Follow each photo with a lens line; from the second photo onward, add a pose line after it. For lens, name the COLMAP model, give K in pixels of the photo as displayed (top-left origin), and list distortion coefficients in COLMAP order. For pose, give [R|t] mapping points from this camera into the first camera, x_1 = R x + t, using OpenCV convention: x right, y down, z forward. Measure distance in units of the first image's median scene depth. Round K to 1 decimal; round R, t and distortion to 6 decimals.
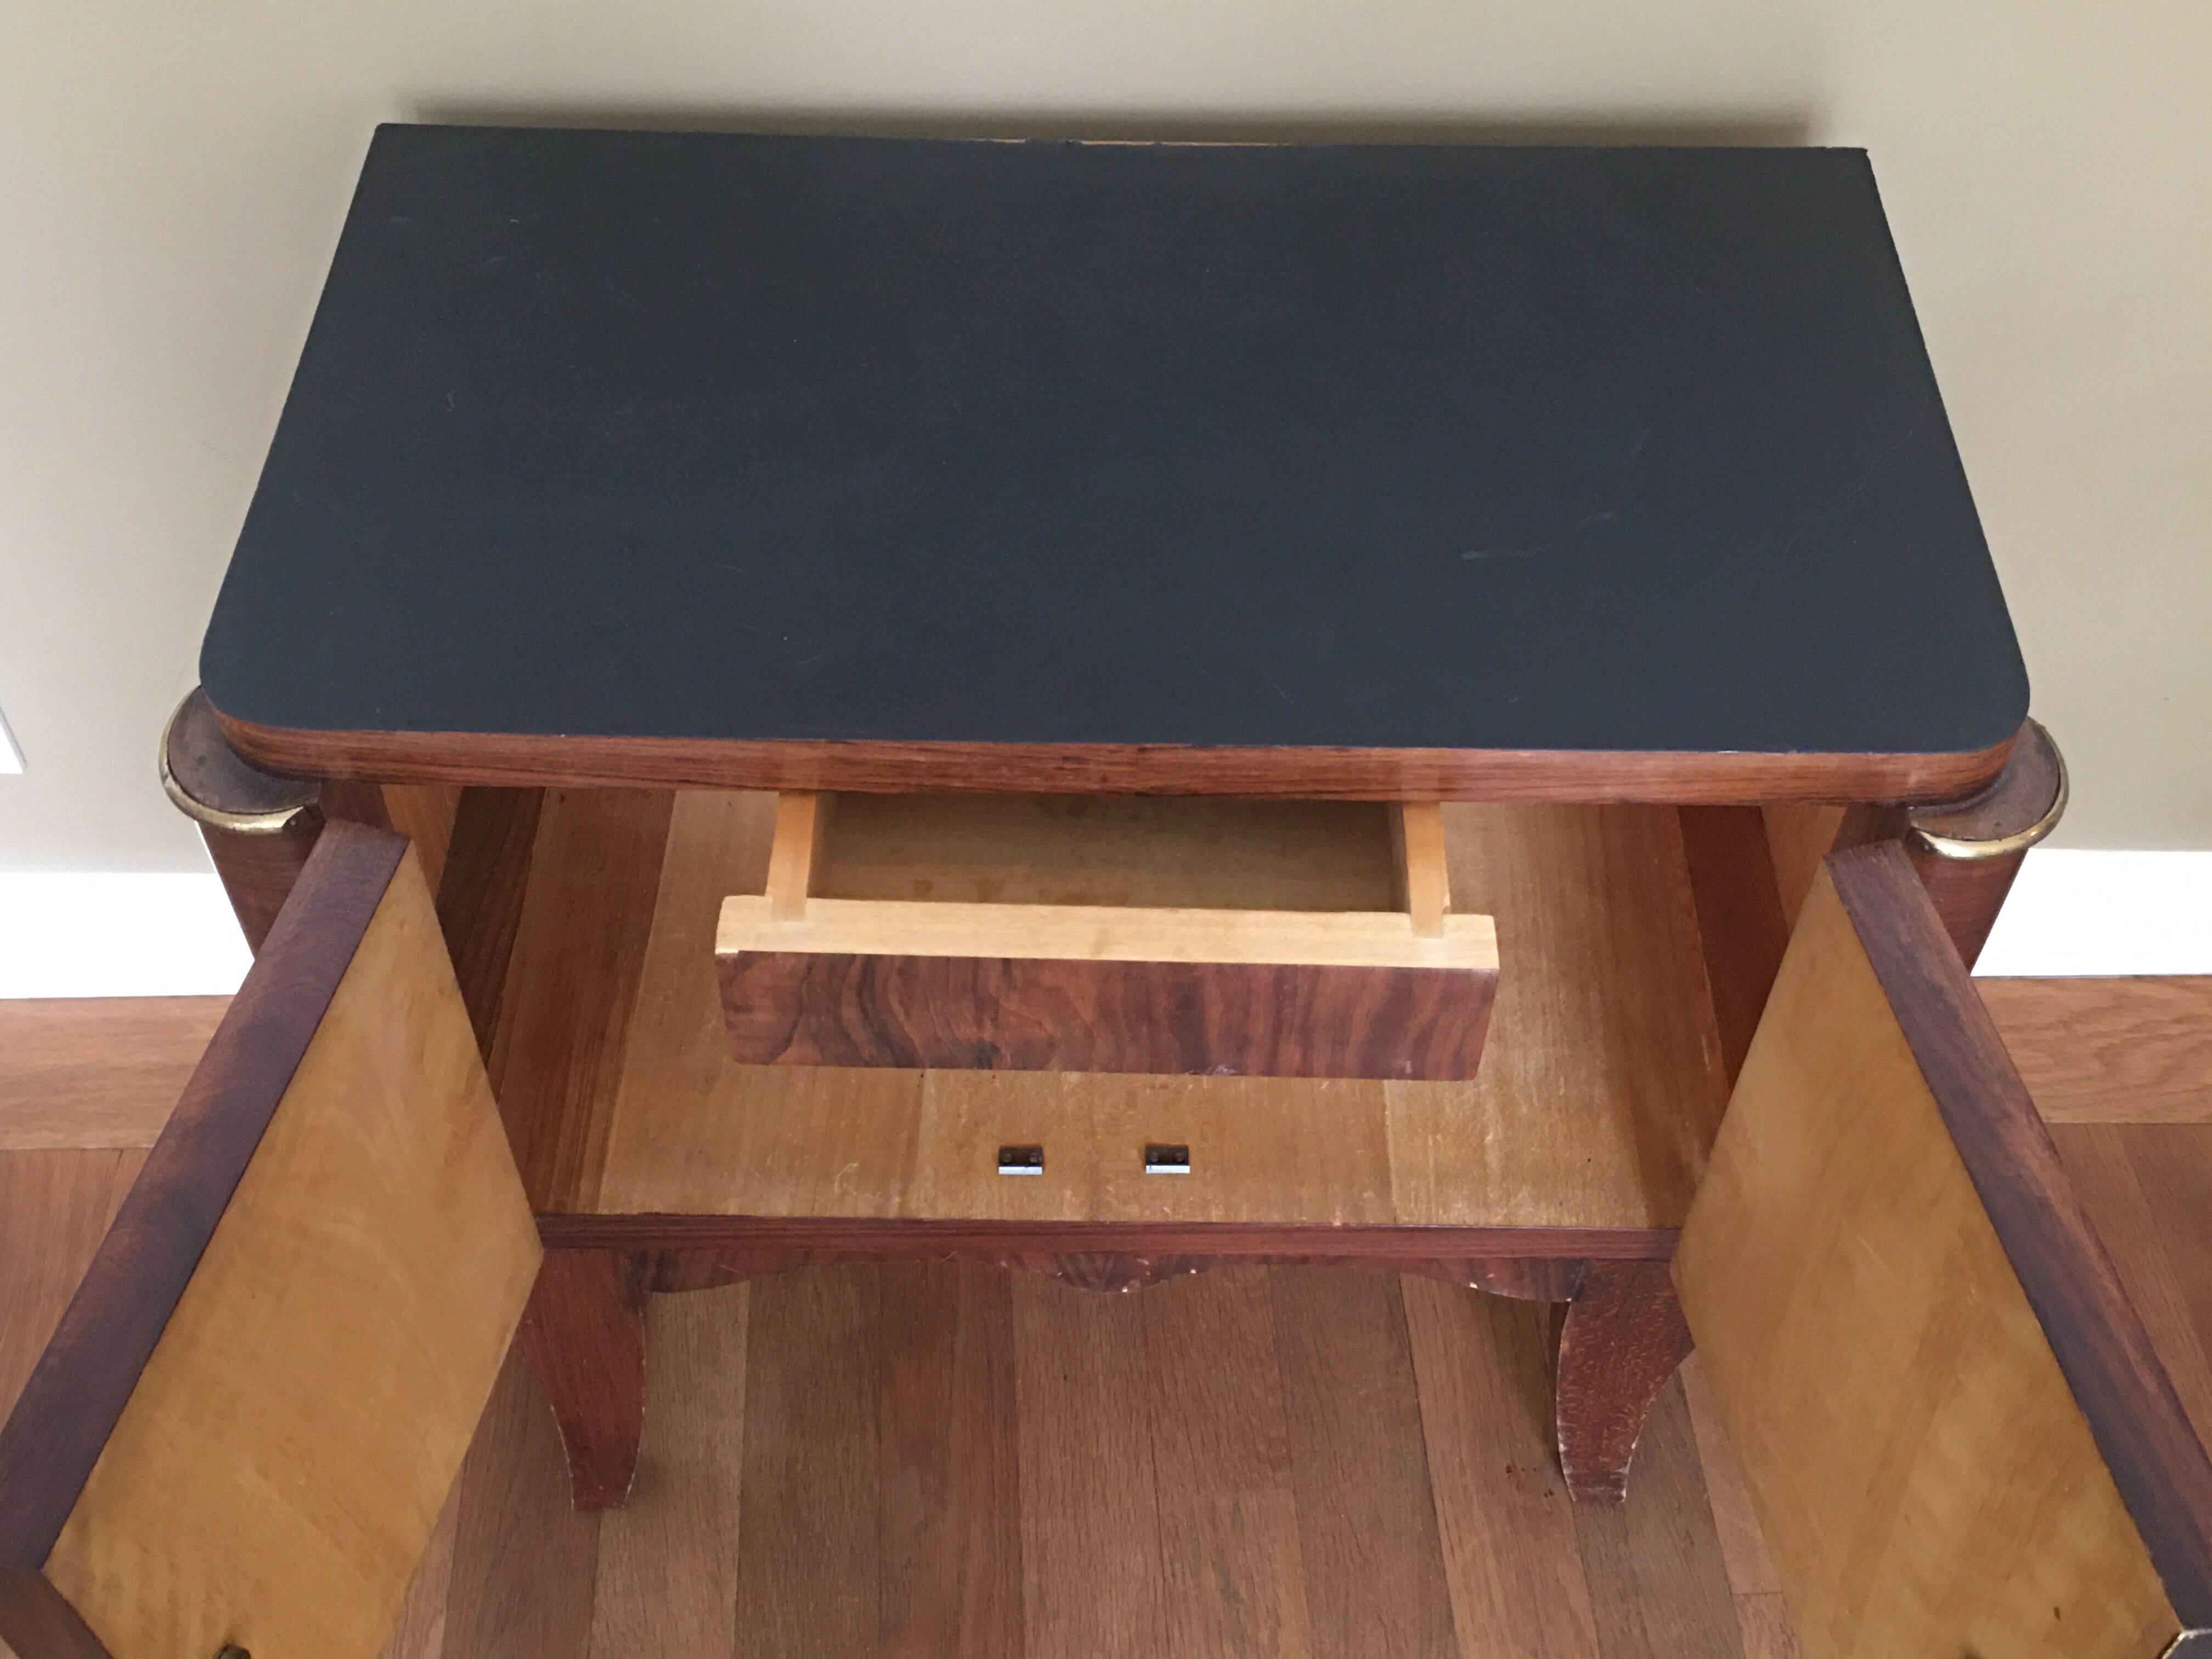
lens RADIAL K [[2442.9, 0, 1117.0], [0, 2442.9, 832.4], [0, 0, 1]] dist [0.095759, 0.000000]
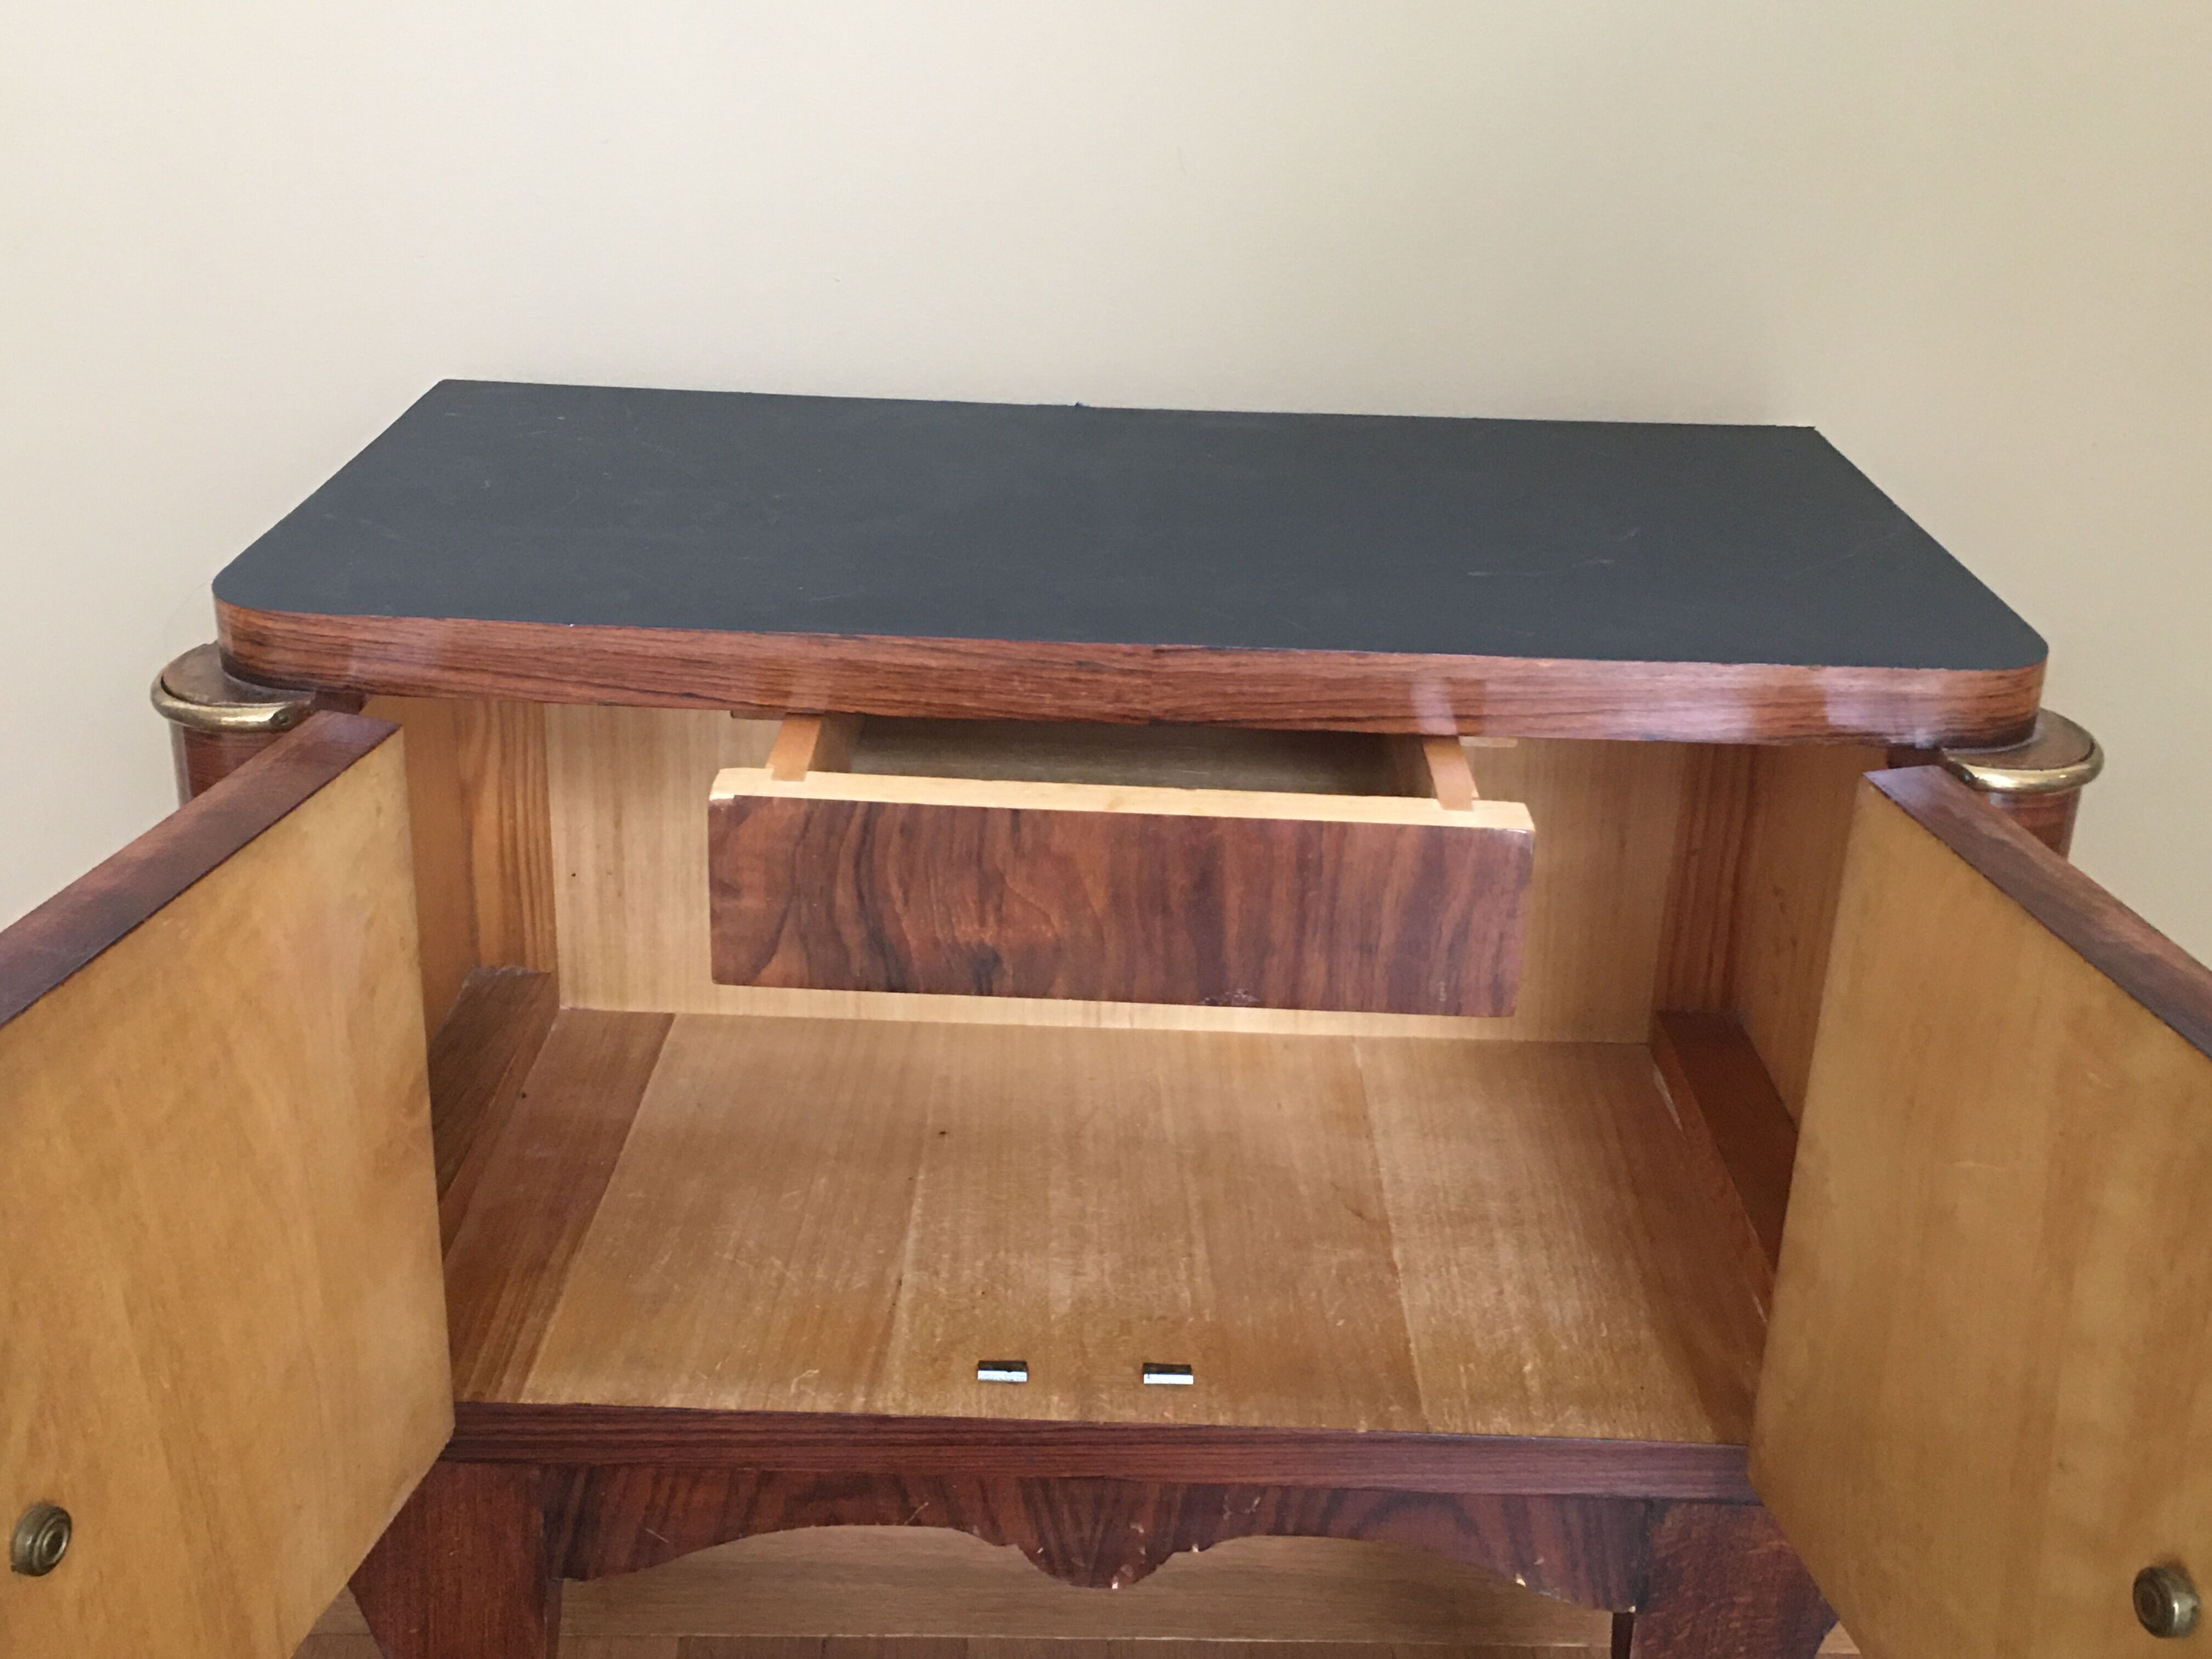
lens RADIAL K [[2442.9, 0, 1094.8], [0, 2442.9, 830.2], [0, 0, 1]] dist [0.095759, 0.000000]
pose [[0.999795, 0.019173, 0.006458, -0.018634], [-0.014174, 0.891588, -0.452625, 0.442096], [-0.014436, 0.452441, 0.891678, 0.142484]]
